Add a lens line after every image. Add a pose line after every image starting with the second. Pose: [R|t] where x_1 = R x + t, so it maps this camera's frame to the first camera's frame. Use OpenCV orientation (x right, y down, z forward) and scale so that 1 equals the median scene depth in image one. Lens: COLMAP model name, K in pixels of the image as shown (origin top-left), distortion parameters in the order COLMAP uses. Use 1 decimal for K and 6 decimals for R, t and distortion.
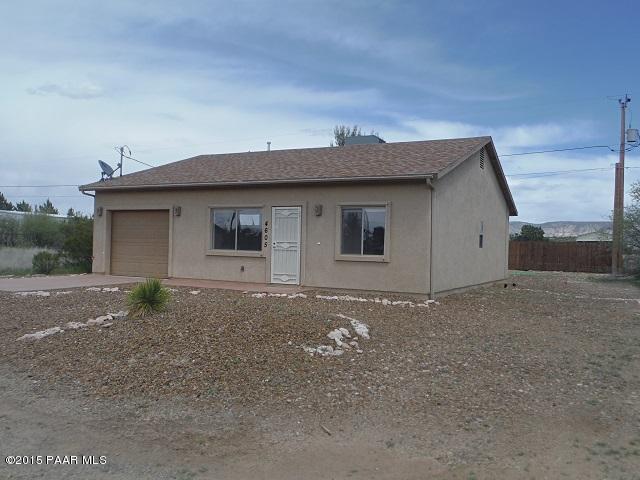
lens RADIAL K [[550.7, 0, 320.0], [0, 550.7, 240.0], [0, 0, 1]] dist [-0.036572, 0.002539]
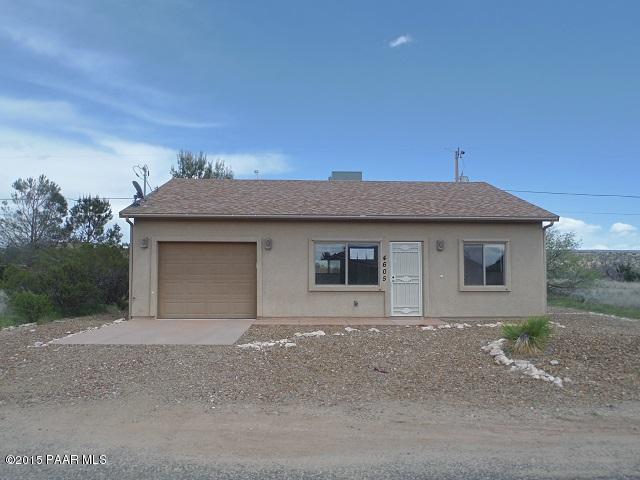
lens RADIAL K [[550.7, 0, 320.0], [0, 550.7, 240.0], [0, 0, 1]] dist [-0.036572, 0.002539]
pose [[0.873314, 0.008779, 0.487078, -0.696855], [0.013567, 0.999011, -0.042331, -0.021353], [-0.486968, 0.043577, 0.872332, 0.167251]]
